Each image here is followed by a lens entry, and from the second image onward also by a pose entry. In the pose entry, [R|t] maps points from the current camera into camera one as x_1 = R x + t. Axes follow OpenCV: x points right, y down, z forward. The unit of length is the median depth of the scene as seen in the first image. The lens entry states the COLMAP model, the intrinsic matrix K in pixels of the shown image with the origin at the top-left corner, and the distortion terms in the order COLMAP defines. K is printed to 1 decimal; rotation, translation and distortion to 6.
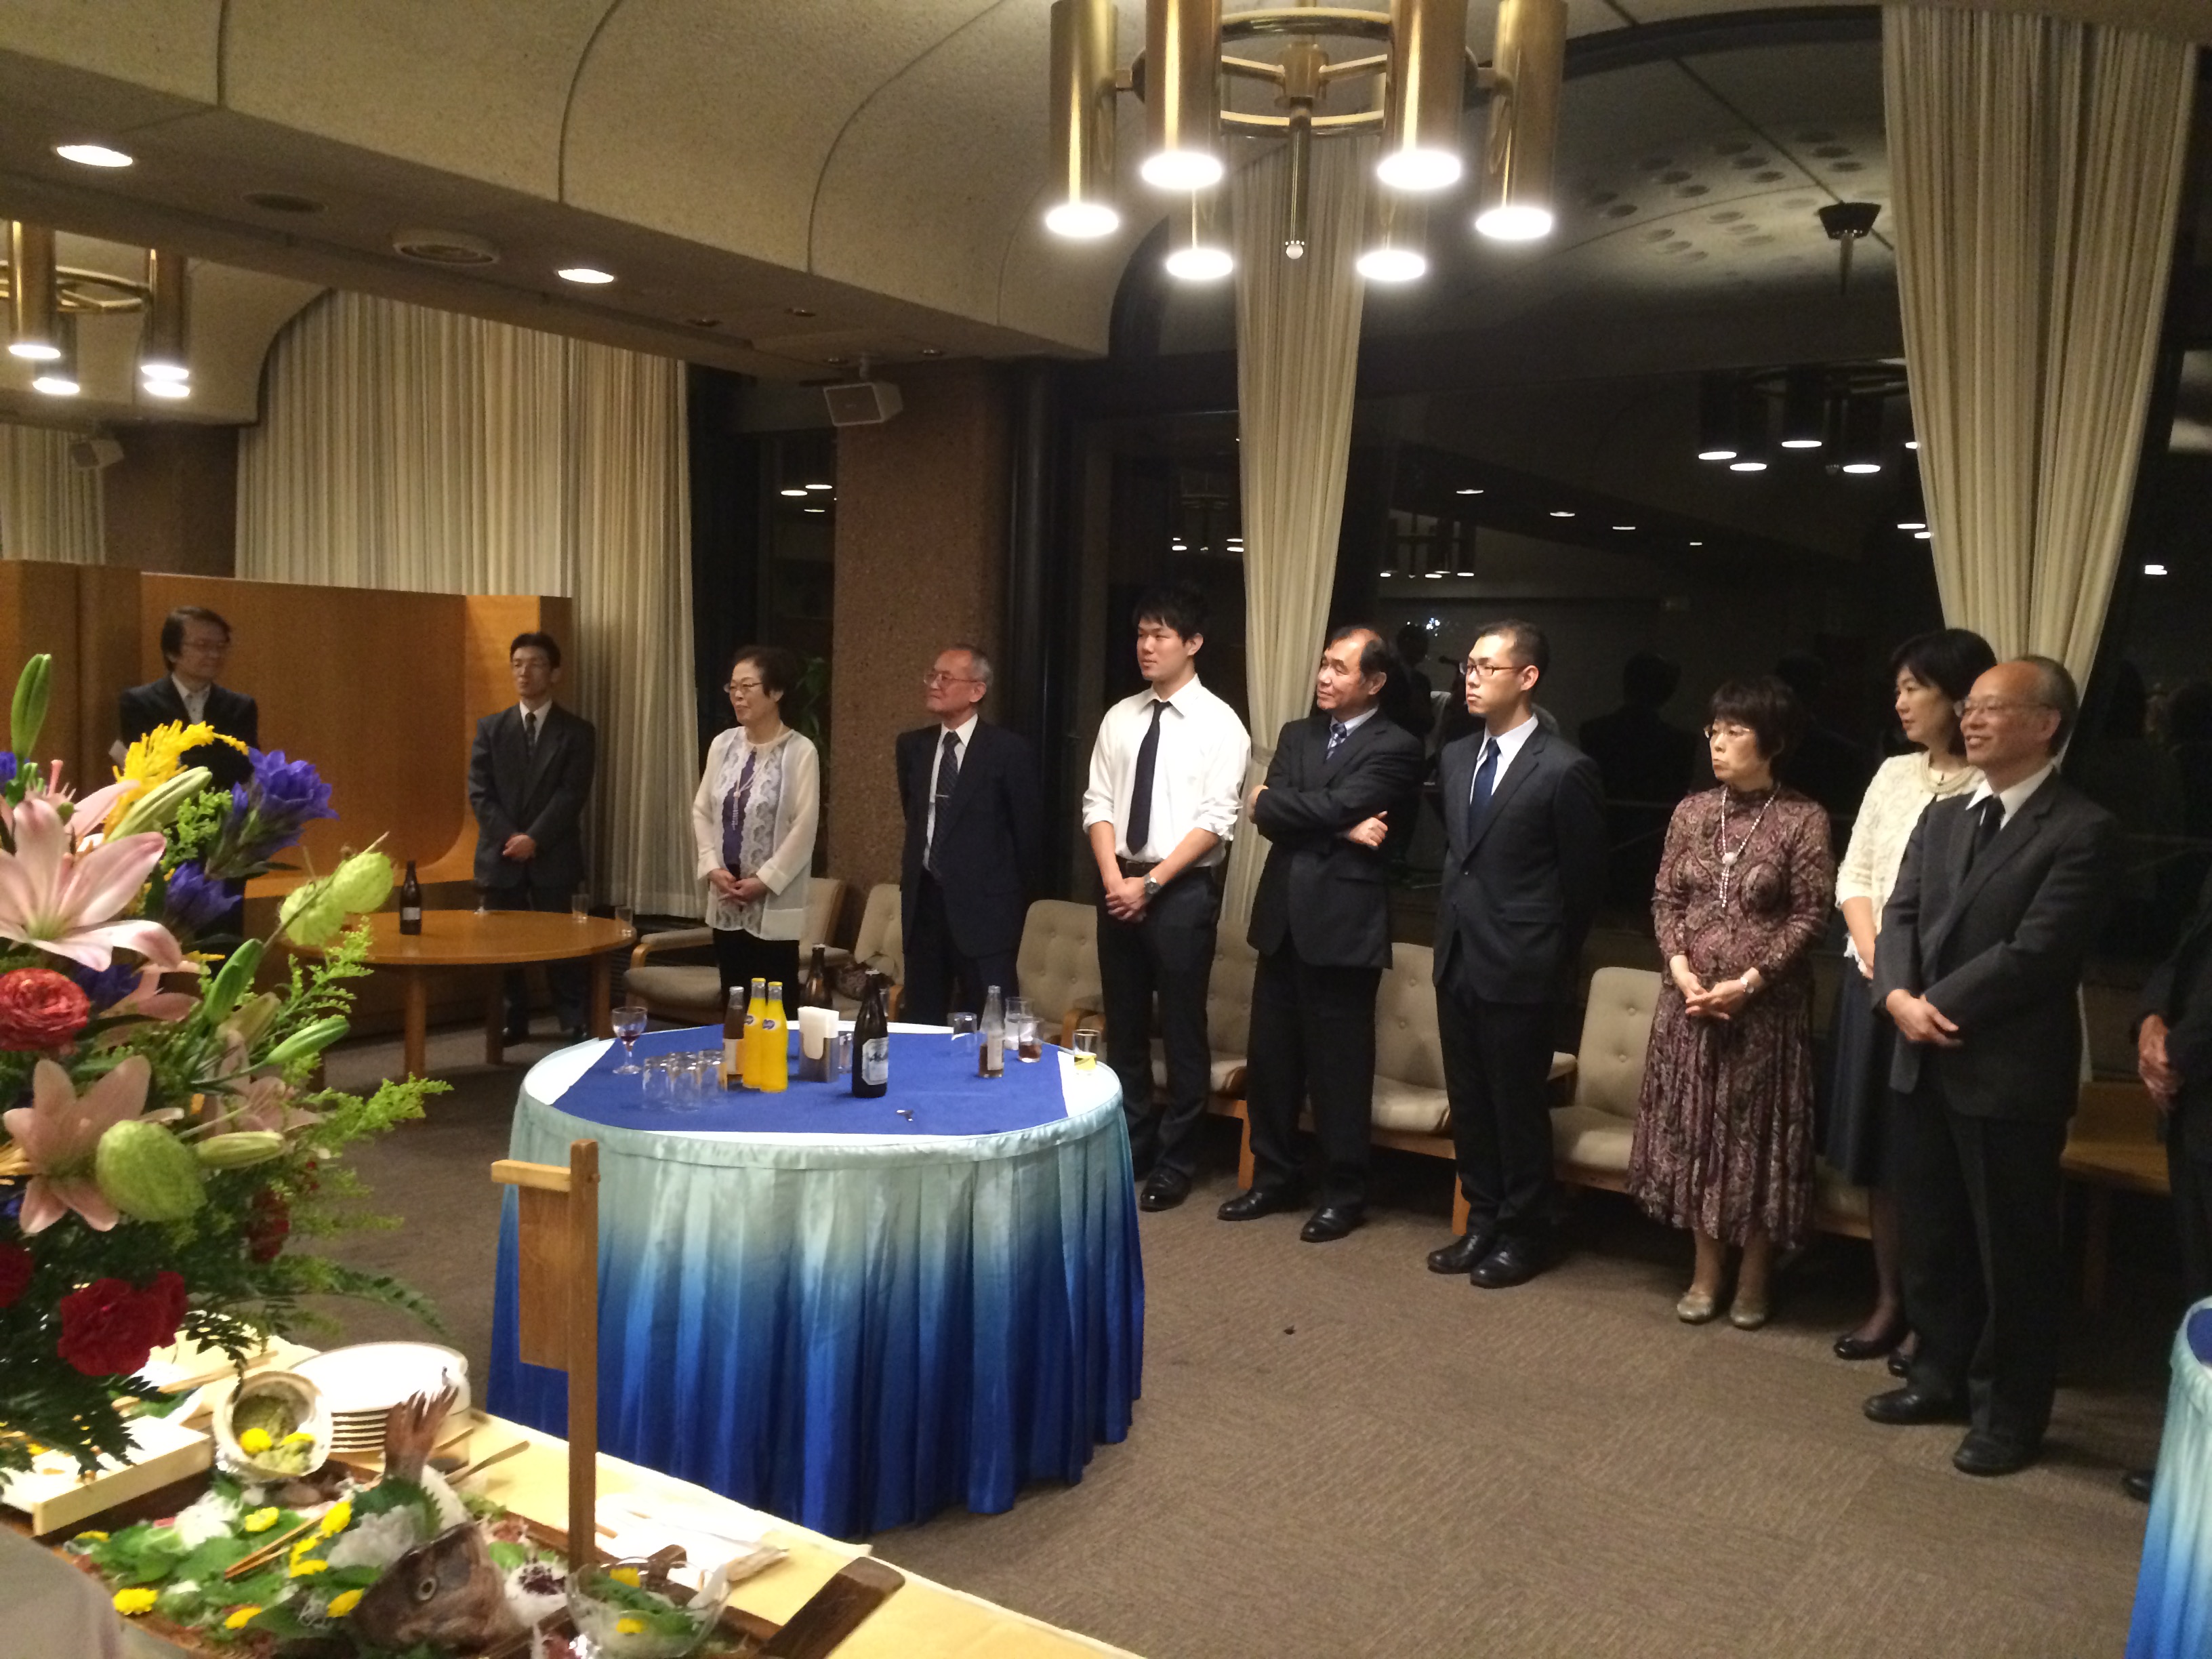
lens RADIAL K [[1888.0, 0, 1175.4], [0, 1888.0, 825.2], [0, 0, 1]] dist [0.085192, -0.085366]
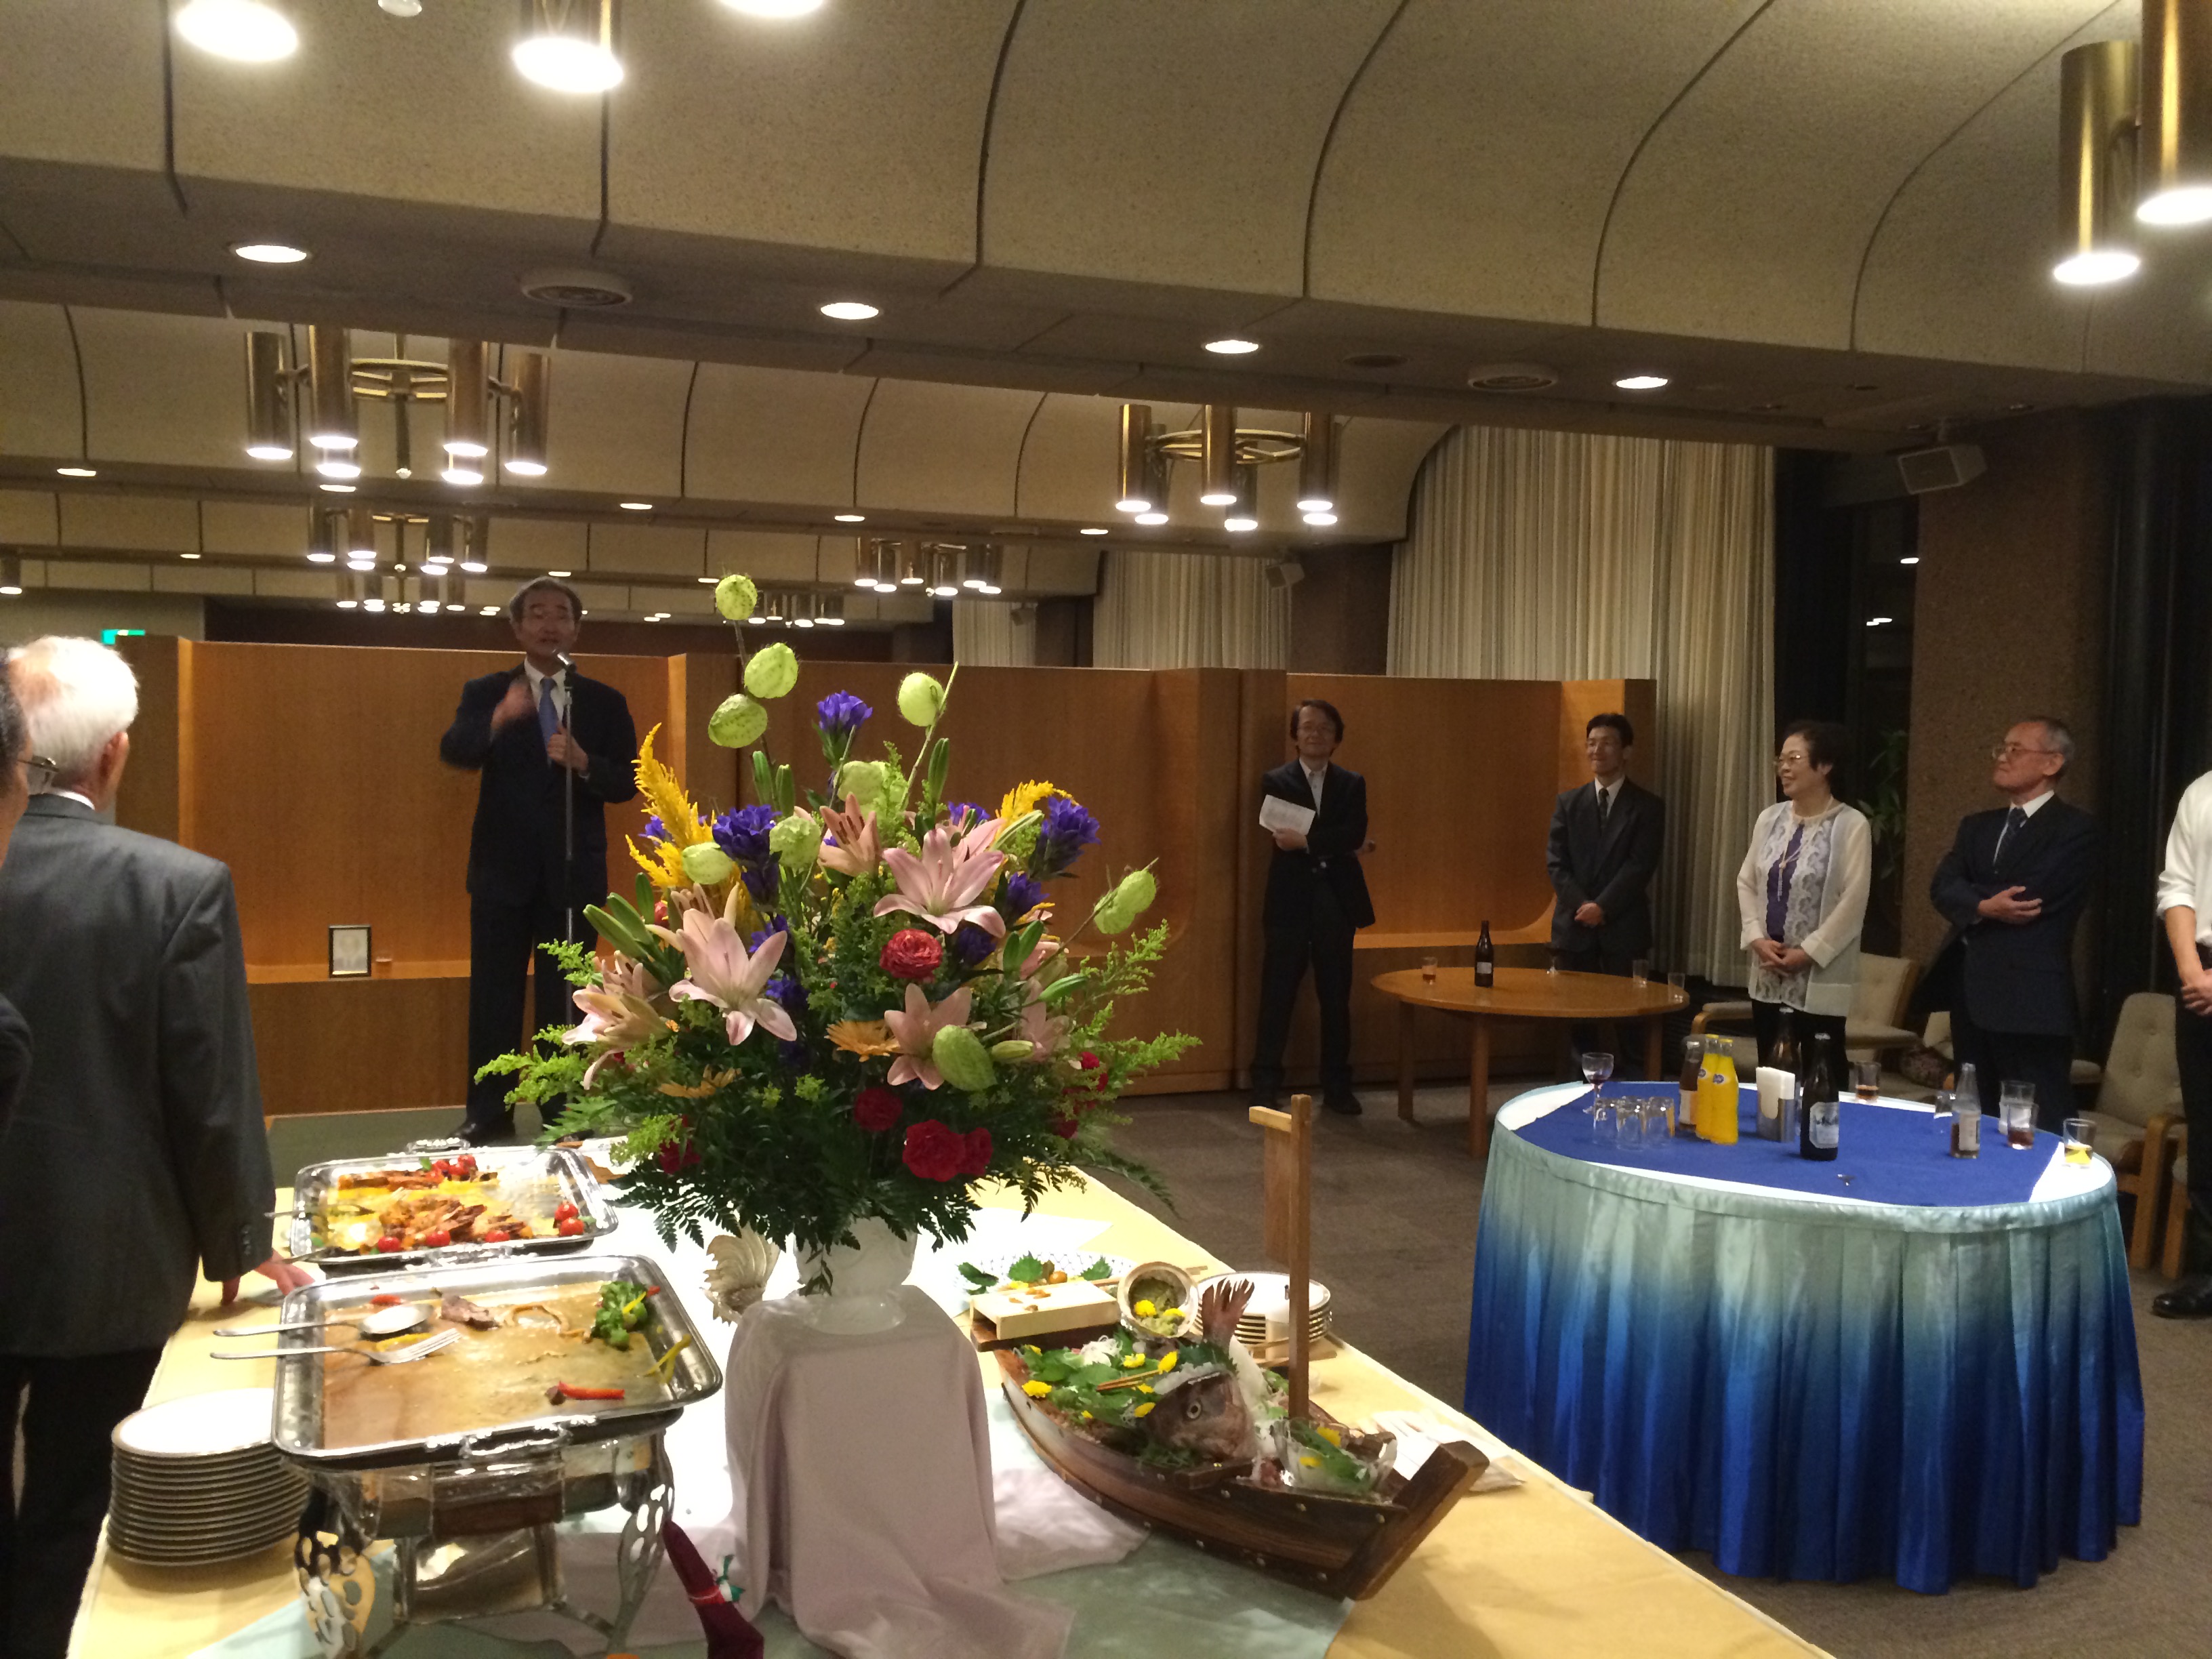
lens RADIAL K [[1888.0, 0, 1175.4], [0, 1888.0, 825.2], [0, 0, 1]] dist [0.085192, -0.085366]
pose [[0.835907, 0.008319, -0.548807, 0.102059], [-0.030800, 0.999021, -0.031769, 0.006537], [0.548006, 0.043459, 0.835345, -0.048592]]
